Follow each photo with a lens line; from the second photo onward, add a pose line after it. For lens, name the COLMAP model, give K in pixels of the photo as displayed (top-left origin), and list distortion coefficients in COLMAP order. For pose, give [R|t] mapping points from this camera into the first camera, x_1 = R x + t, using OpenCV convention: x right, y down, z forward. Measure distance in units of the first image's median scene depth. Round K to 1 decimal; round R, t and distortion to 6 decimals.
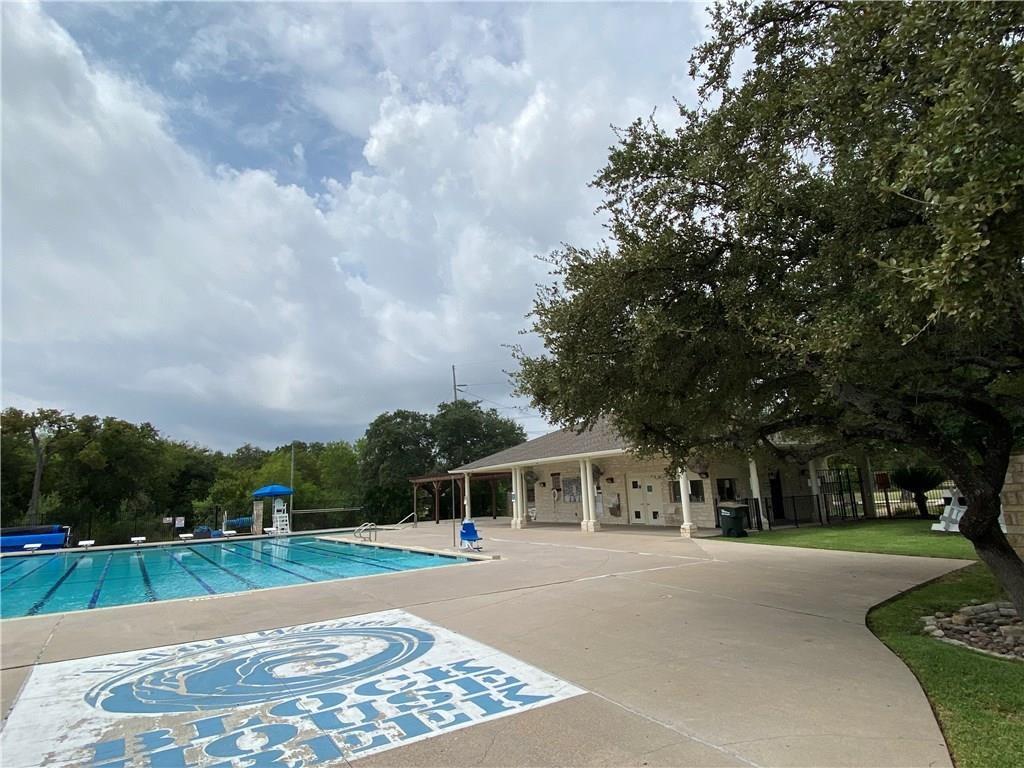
lens RADIAL K [[592.2, 0, 512.0], [0, 592.2, 384.0], [0, 0, 1]] dist [0.098271, -0.067121]
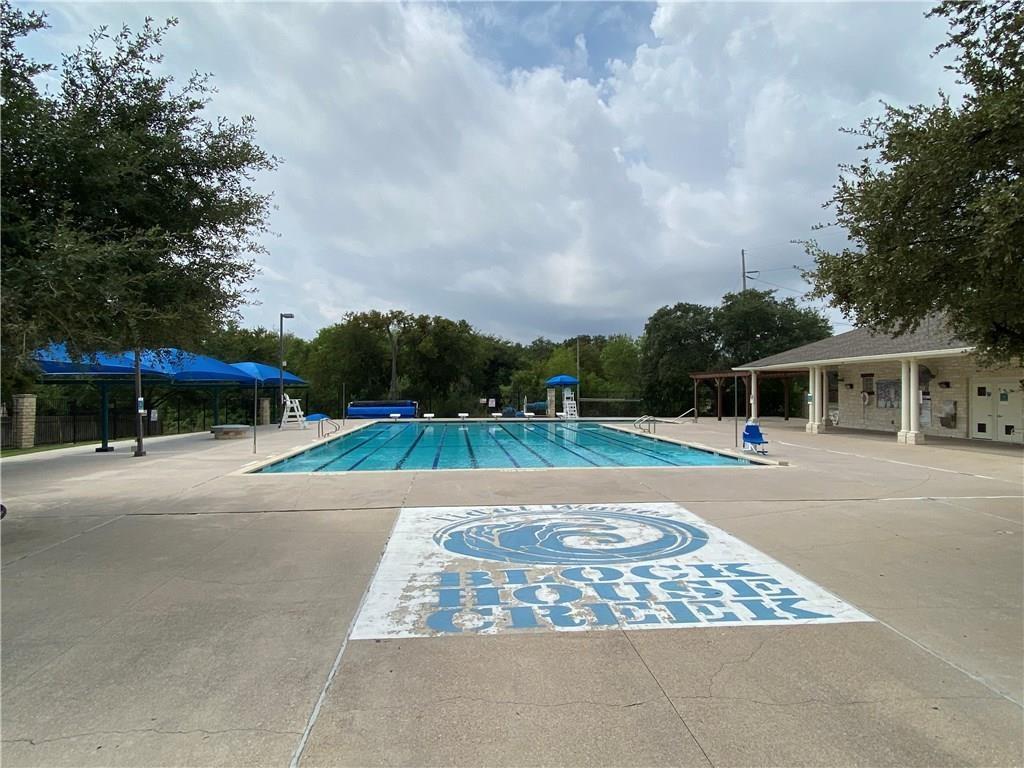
lens RADIAL K [[597.3, 0, 512.0], [0, 597.3, 384.0], [0, 0, 1]] dist [0.101487, -0.089386]
pose [[0.895406, 0.039840, -0.443465, 0.009482], [0.041521, 0.984178, 0.172251, -0.012897], [0.443311, -0.172647, 0.879584, -0.007398]]
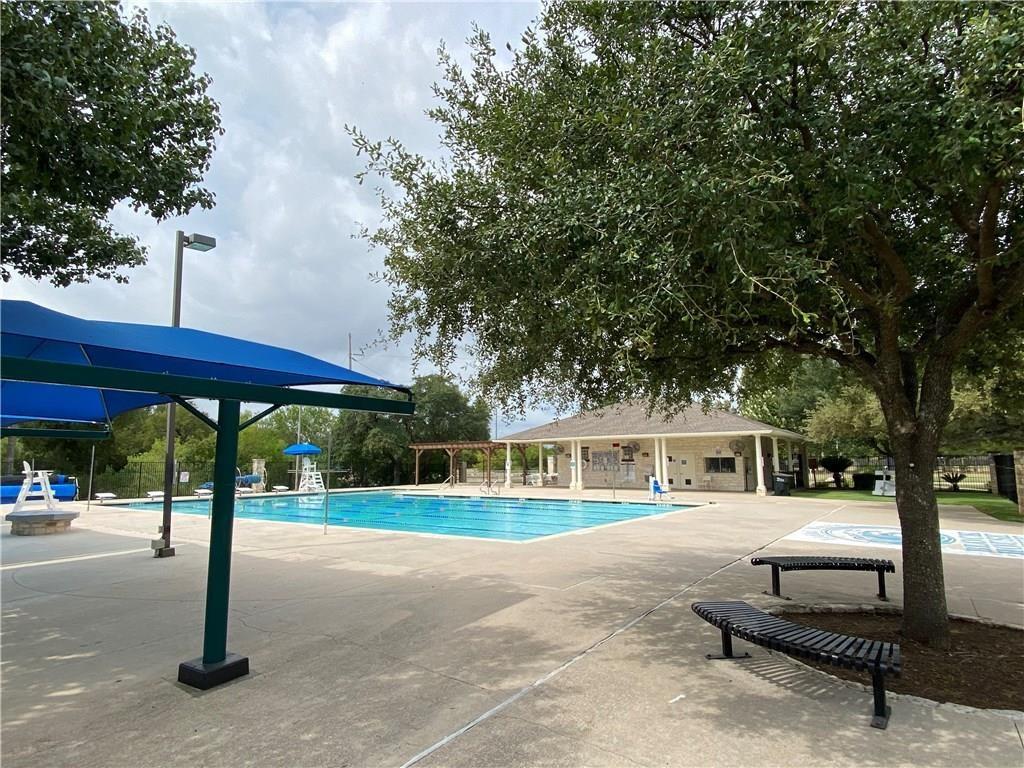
lens RADIAL K [[597.3, 0, 512.0], [0, 597.3, 384.0], [0, 0, 1]] dist [0.101487, -0.089386]
pose [[0.916550, 0.094626, 0.388564, -0.846609], [-0.109393, 0.993870, 0.016004, 0.028800], [-0.384668, -0.057174, 0.921283, -0.102008]]
